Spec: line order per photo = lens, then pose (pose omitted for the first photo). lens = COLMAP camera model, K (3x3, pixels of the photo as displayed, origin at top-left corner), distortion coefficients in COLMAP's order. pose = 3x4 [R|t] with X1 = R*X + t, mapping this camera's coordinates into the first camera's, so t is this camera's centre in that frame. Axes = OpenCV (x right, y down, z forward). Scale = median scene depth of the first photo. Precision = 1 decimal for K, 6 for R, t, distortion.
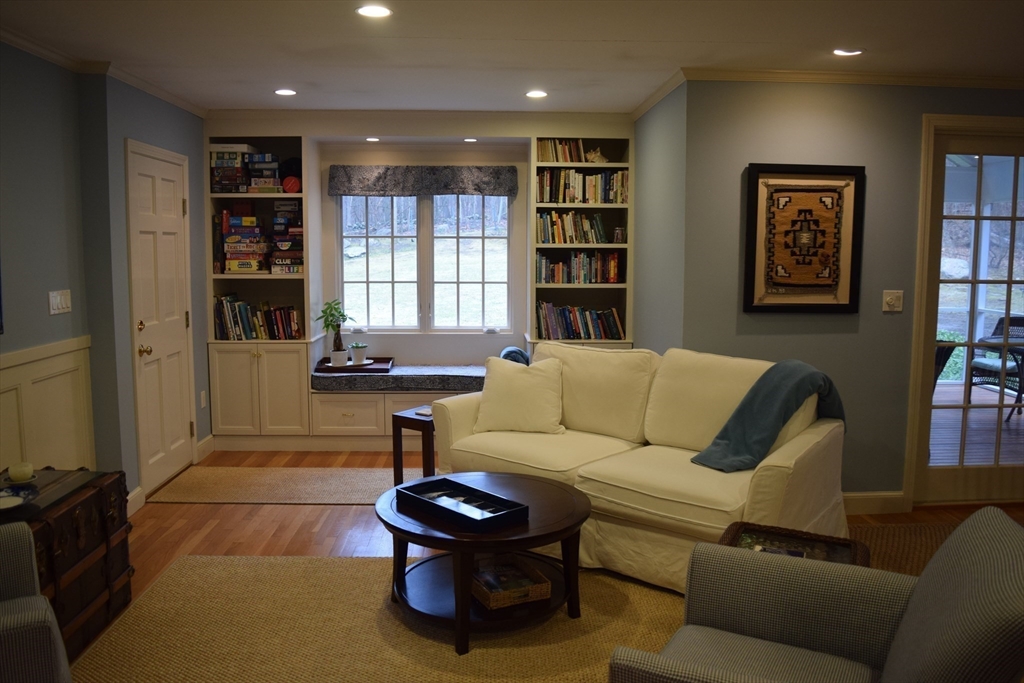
lens RADIAL K [[812.6, 0, 512.1], [0, 812.6, 337.9], [0, 0, 1]] dist [-0.091649, 0.013481]
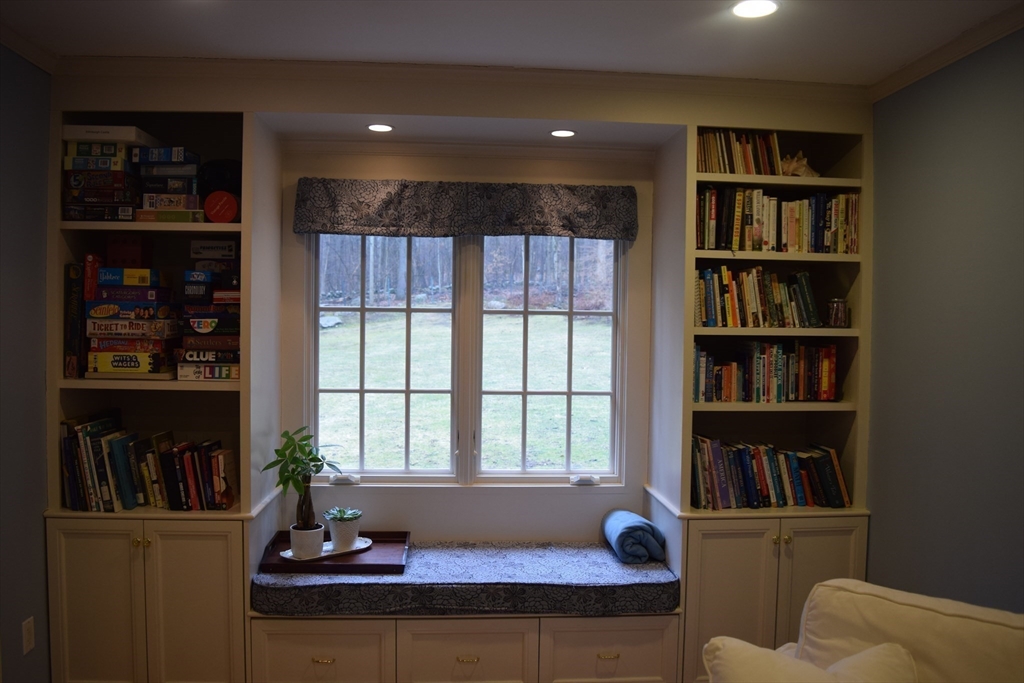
lens RADIAL K [[812.6, 0, 514.6], [0, 812.6, 339.4], [0, 0, 1]] dist [-0.091649, 0.013481]
pose [[0.999303, 0.009019, 0.036210, -0.104964], [-0.005911, 0.996360, -0.085035, -0.063977], [-0.036845, 0.084762, 0.995720, 0.491394]]
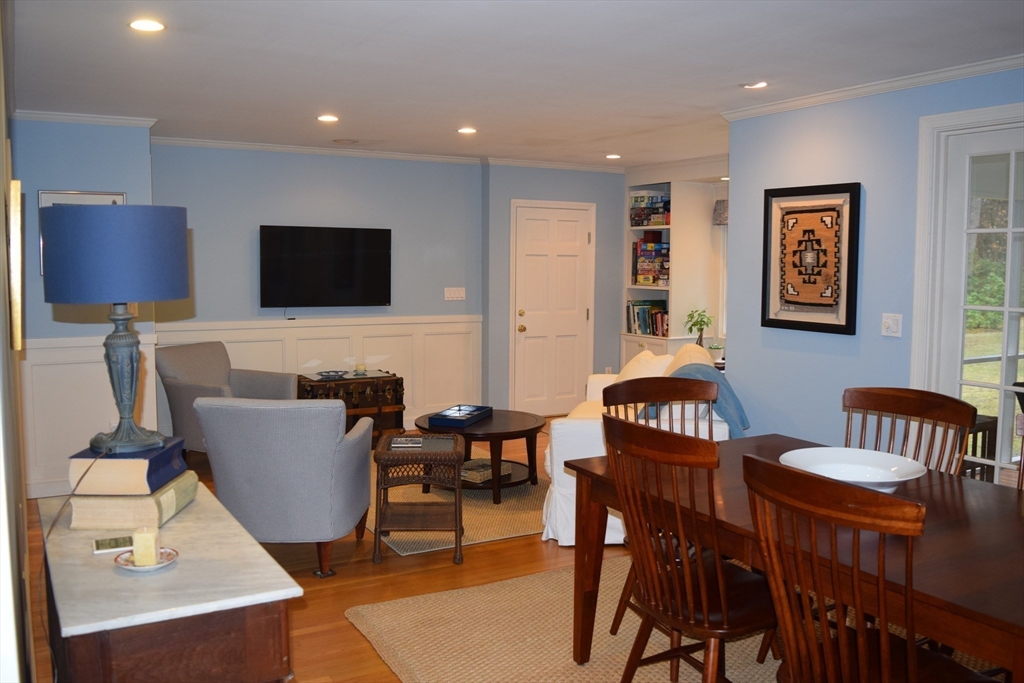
lens RADIAL K [[877.2, 0, 513.3], [0, 877.2, 338.0], [0, 0, 1]] dist [-0.078578, 0.002347]
pose [[0.468599, 0.075436, -0.880185, 0.874283], [-0.104620, 0.994075, 0.029498, -0.011962], [0.877194, 0.078262, 0.473714, 0.115203]]
